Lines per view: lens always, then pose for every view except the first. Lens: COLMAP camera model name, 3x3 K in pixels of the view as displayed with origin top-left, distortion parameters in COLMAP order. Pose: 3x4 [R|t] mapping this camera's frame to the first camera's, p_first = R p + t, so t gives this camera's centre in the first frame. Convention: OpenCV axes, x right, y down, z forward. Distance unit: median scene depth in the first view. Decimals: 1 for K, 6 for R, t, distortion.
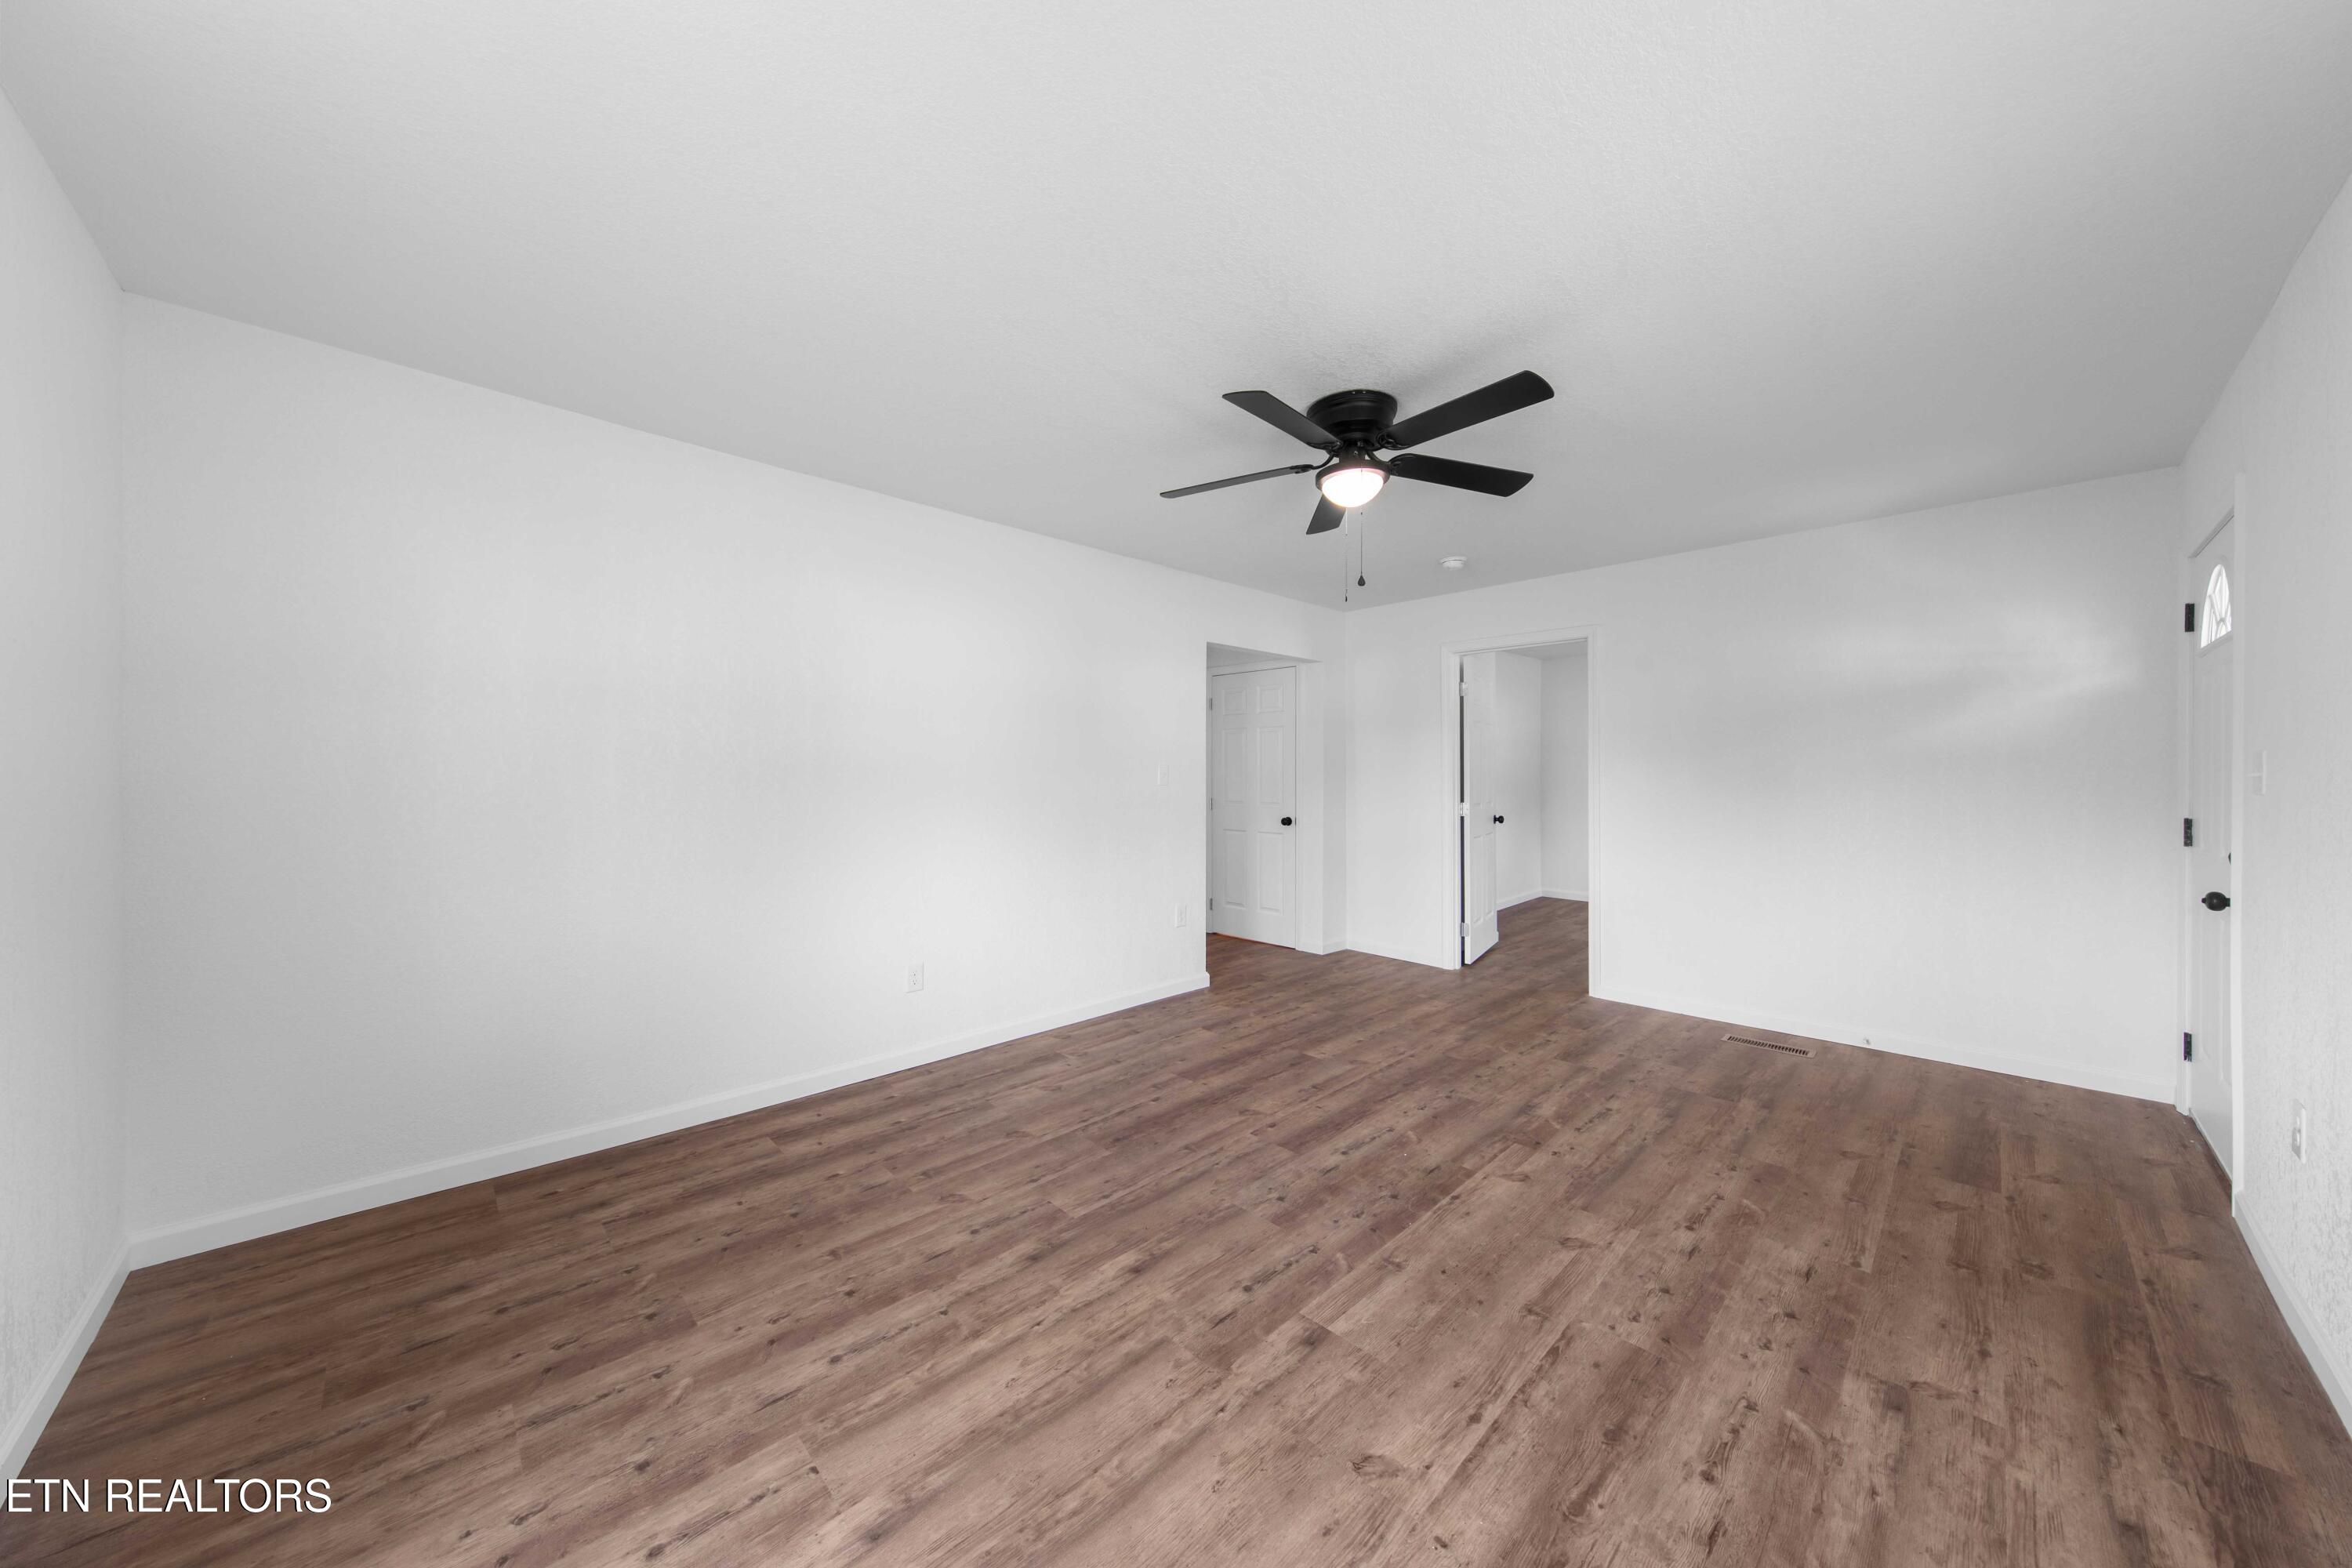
lens RADIAL K [[782.6, 0, 1156.8], [0, 782.6, 799.9], [0, 0, 1]] dist [0.006373, -0.000273]
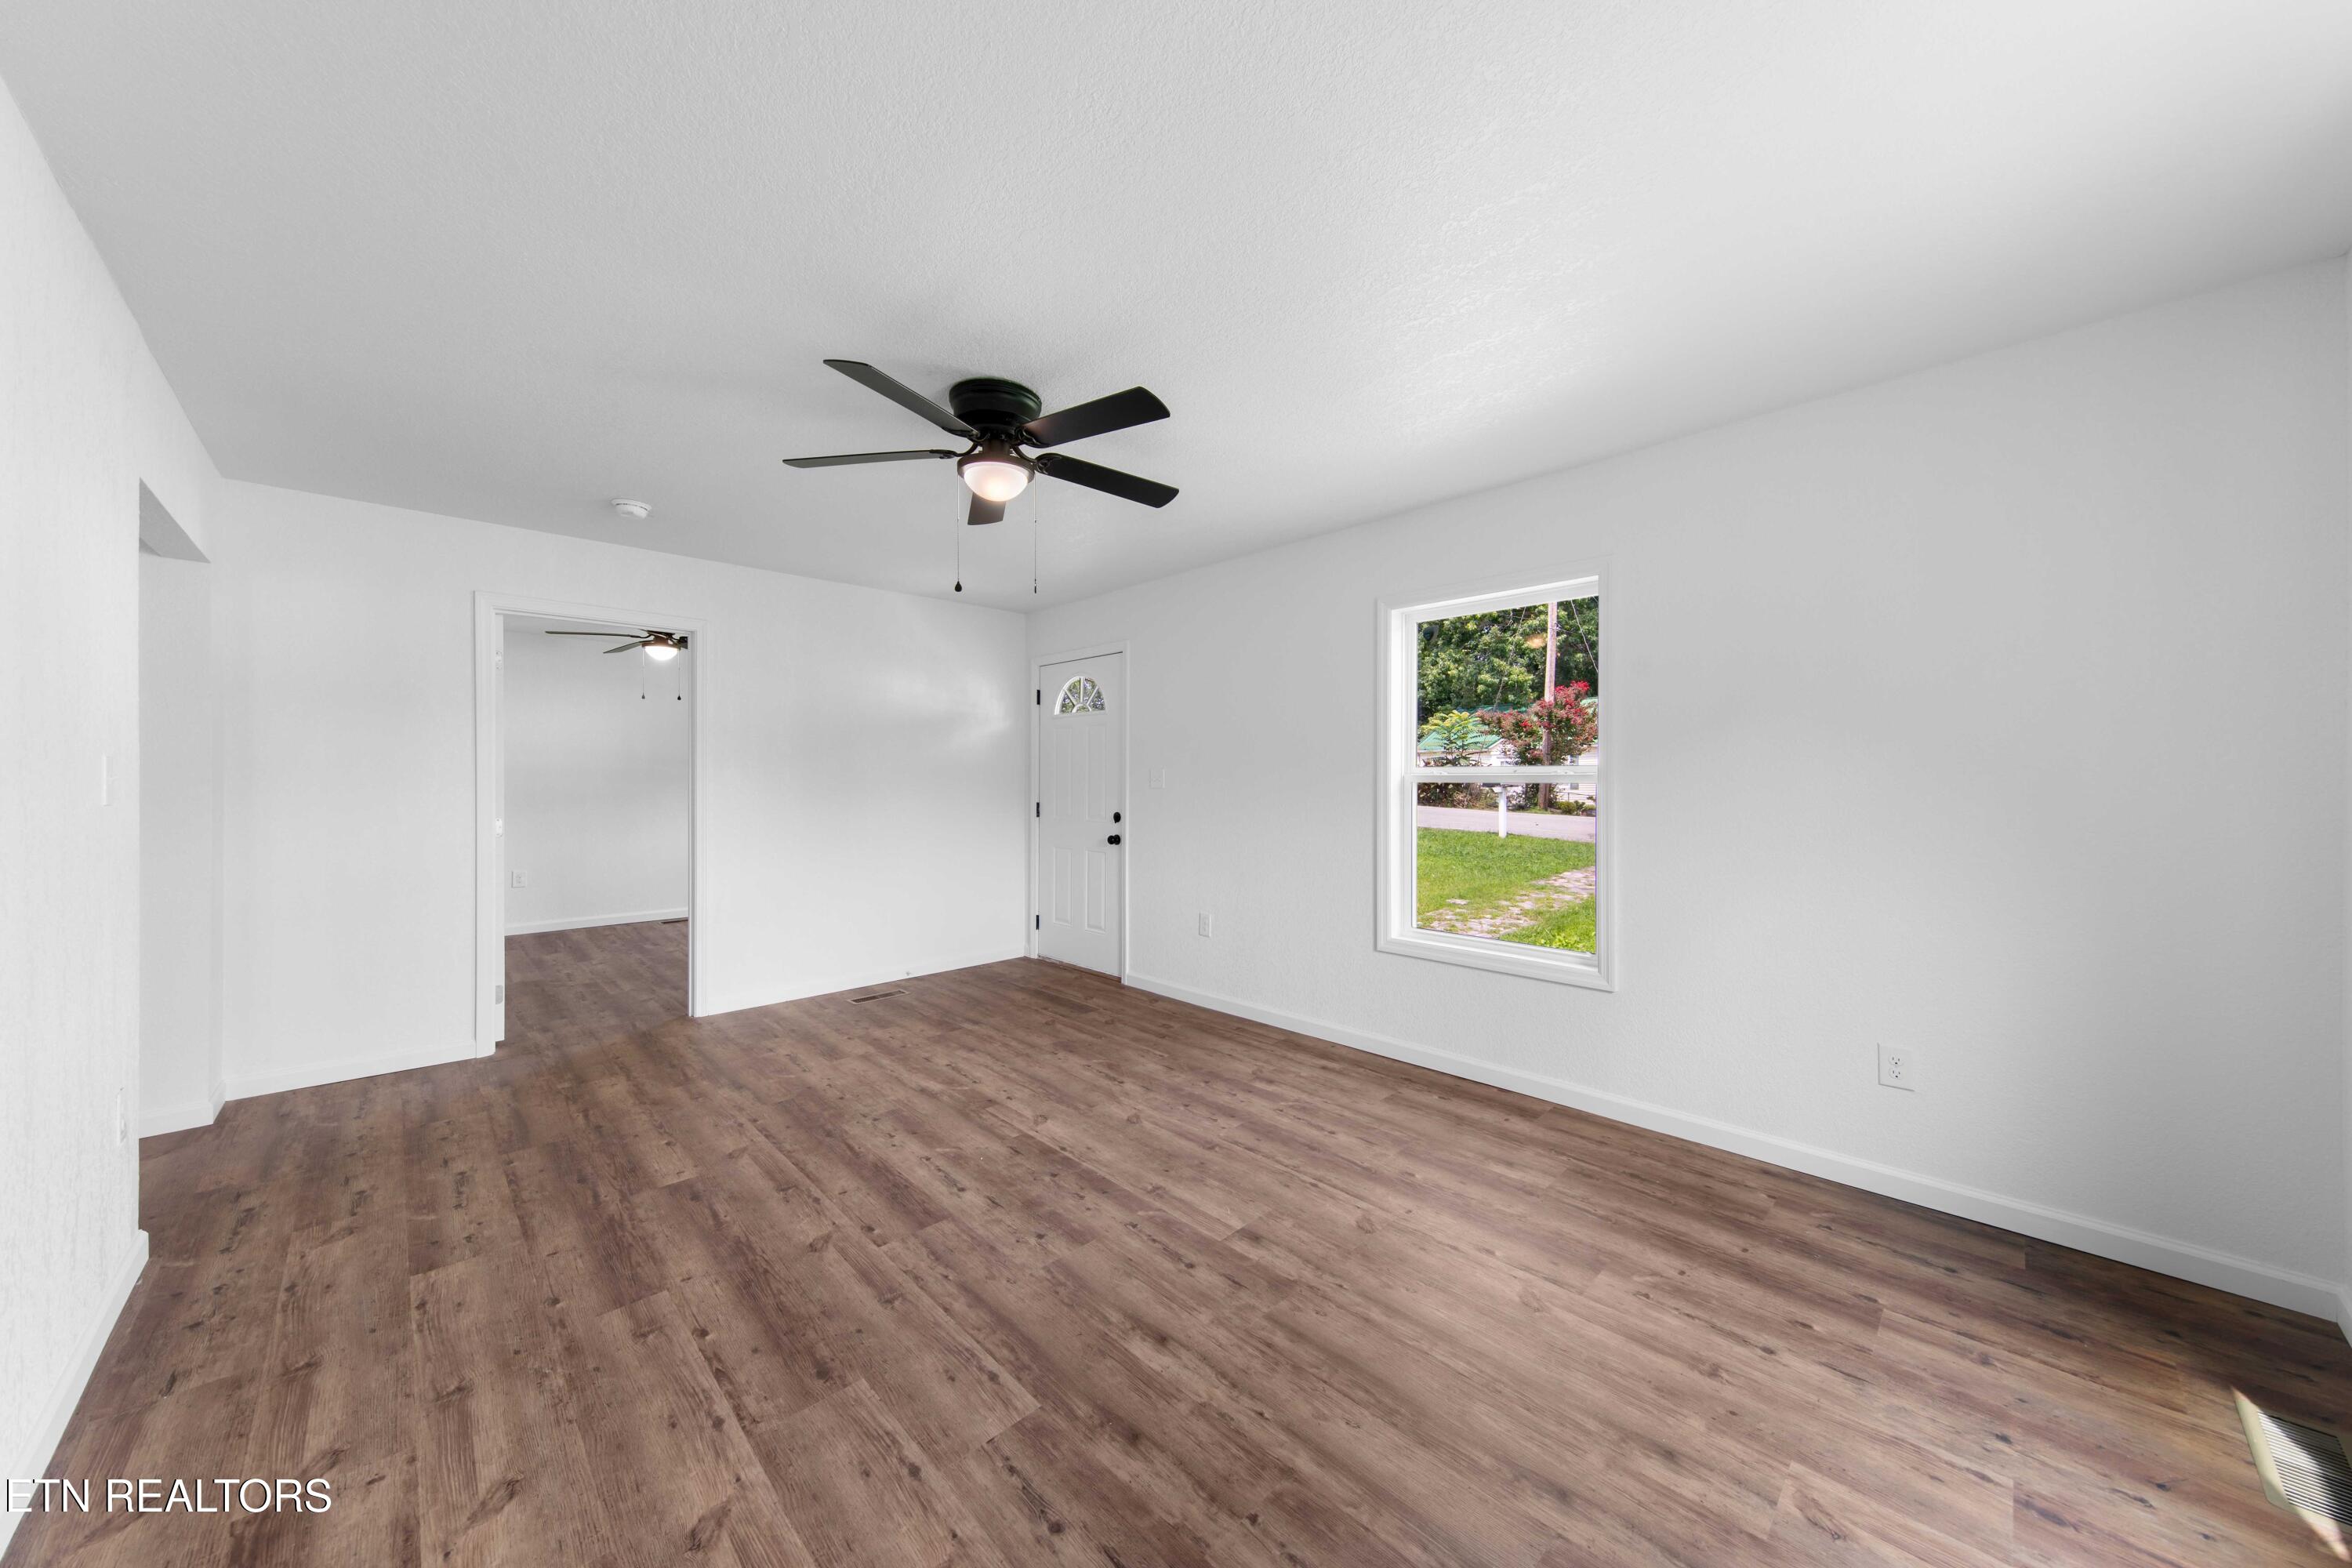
lens RADIAL K [[827.5, 0, 1176.0], [0, 827.5, 784.0], [0, 0, 1]] dist [0.008162, -0.000165]
pose [[-0.023165, -0.005722, 0.999715, -0.738078], [0.031679, 0.999477, 0.006455, -0.021036], [-0.999230, 0.031820, -0.022972, 0.764318]]
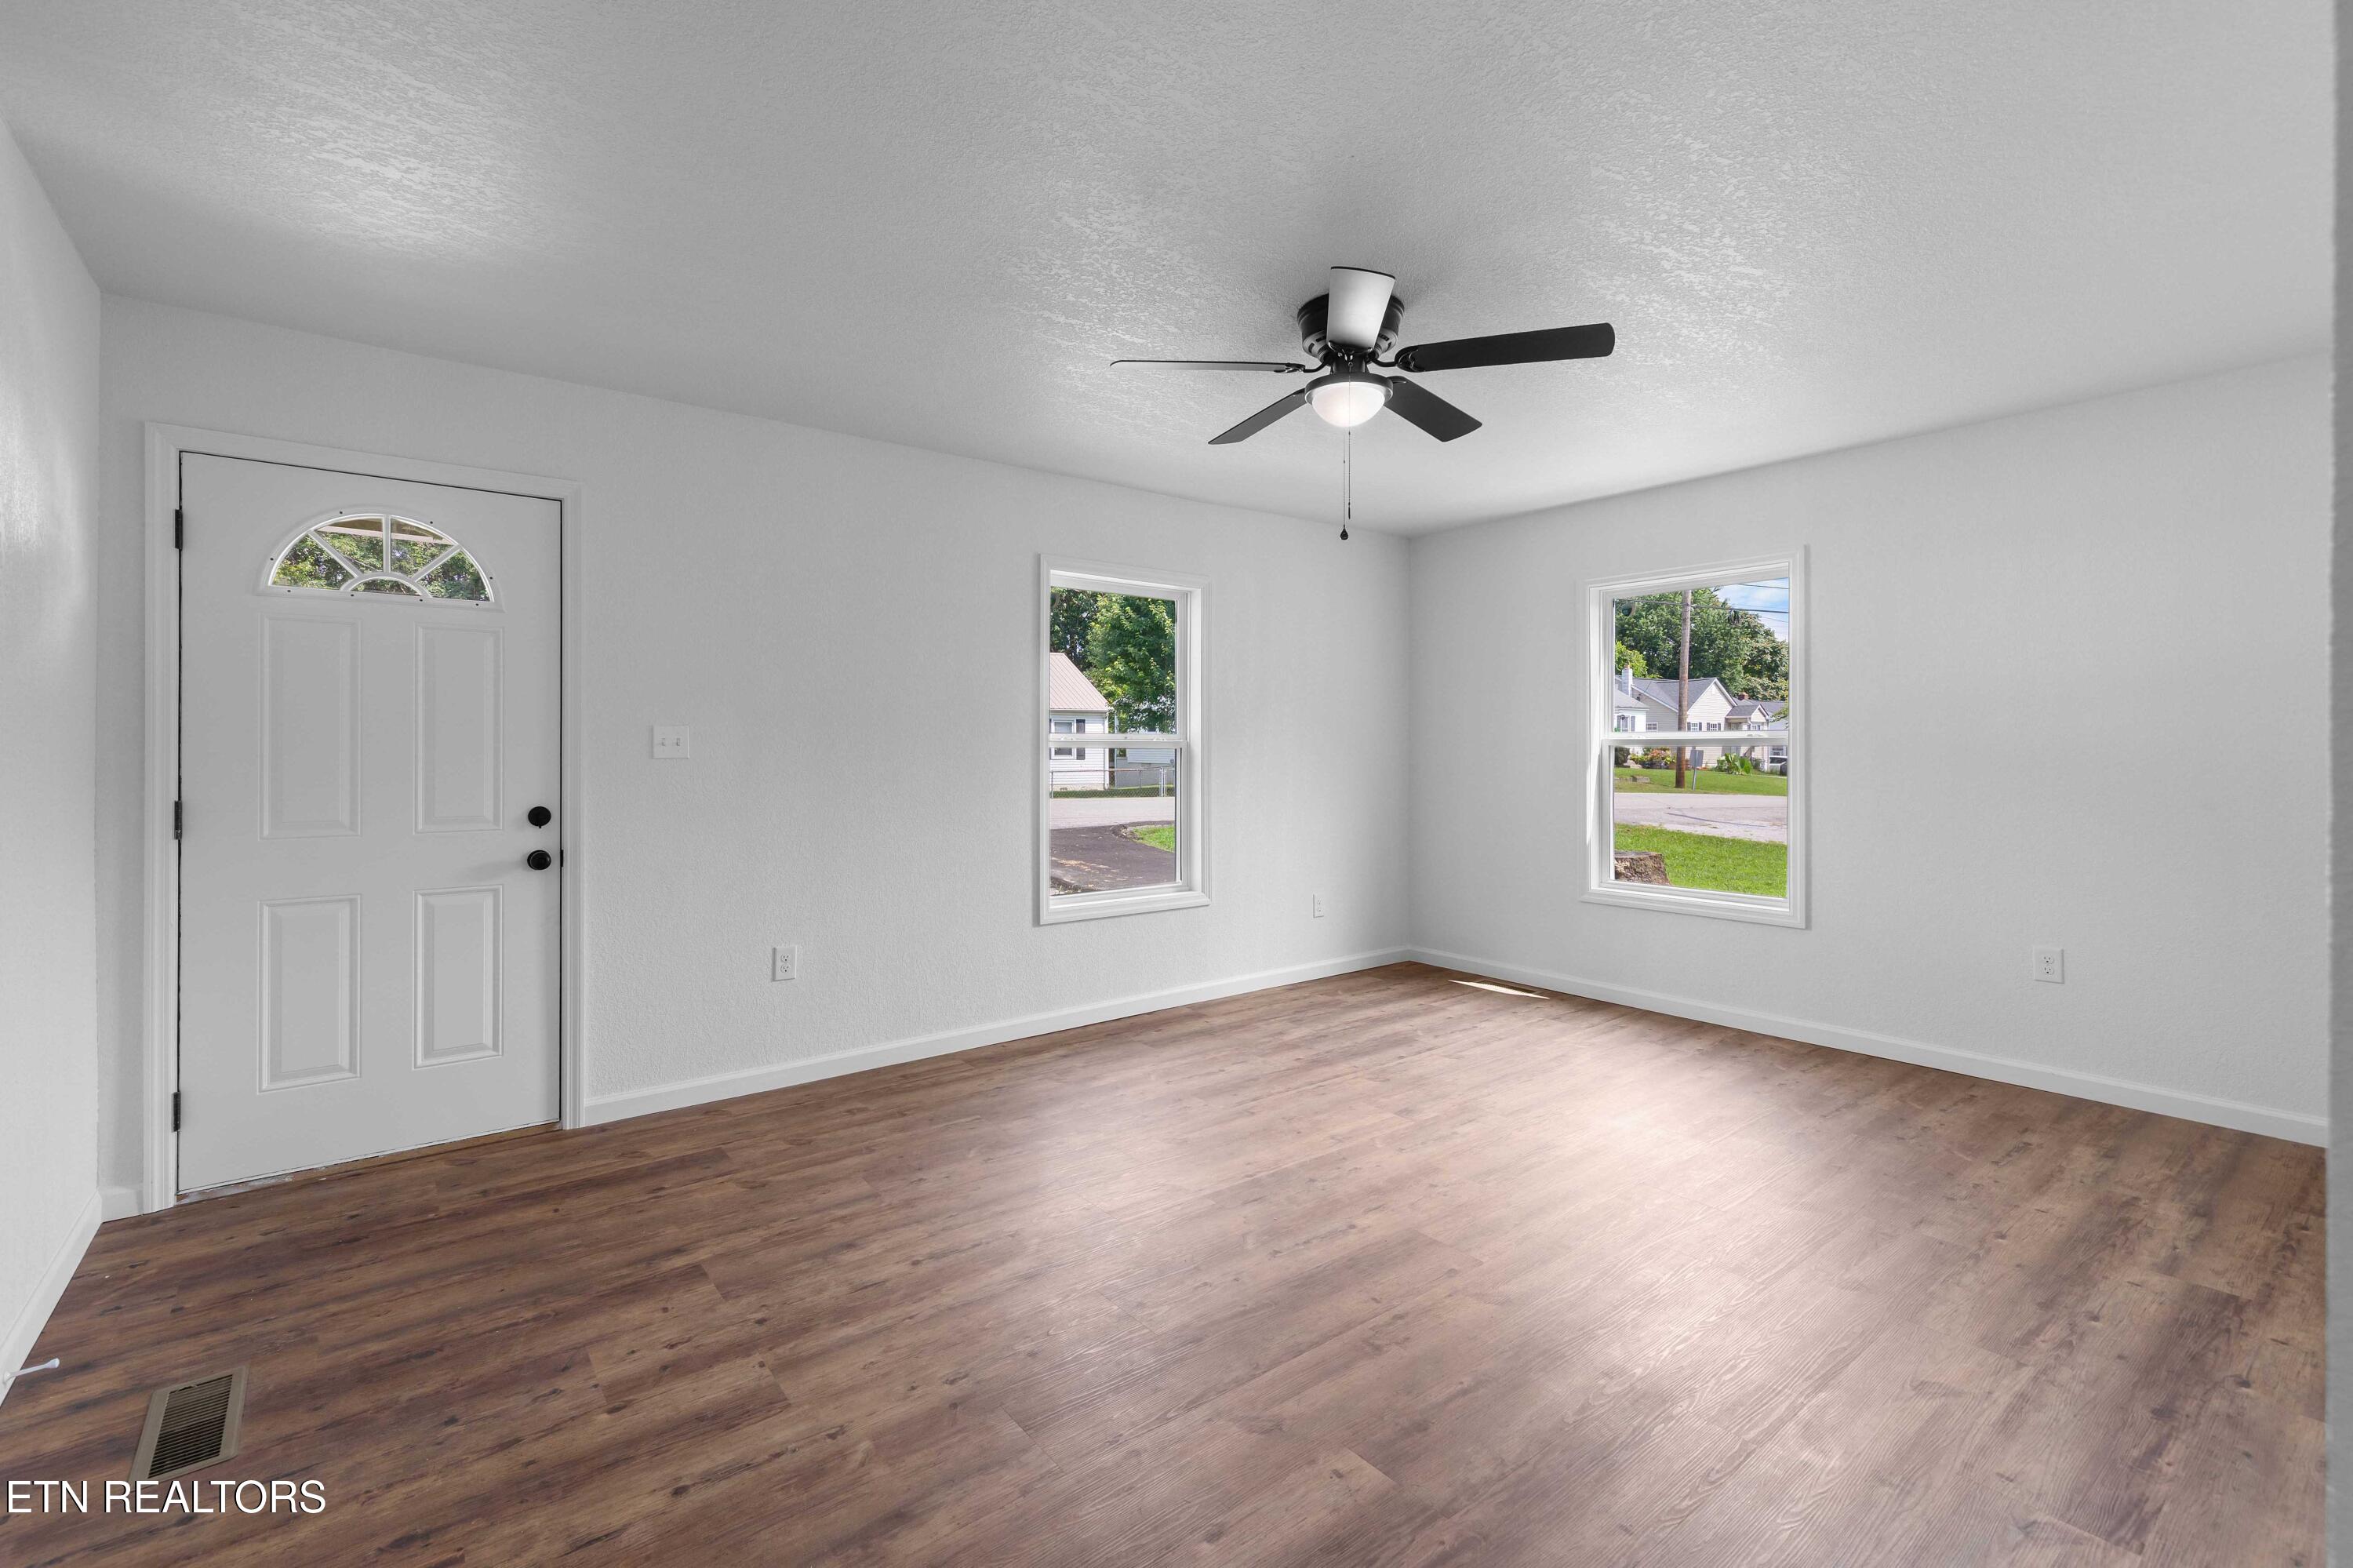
lens RADIAL K [[1012.3, 0, 1159.2], [0, 1012.3, 742.8], [0, 0, 1]] dist [0.007034, -0.000108]
pose [[-0.996816, 0.000212, 0.079736, 0.352855], [0.002349, 0.999641, 0.026701, -0.055351], [-0.079701, 0.026803, -0.996458, 2.019975]]
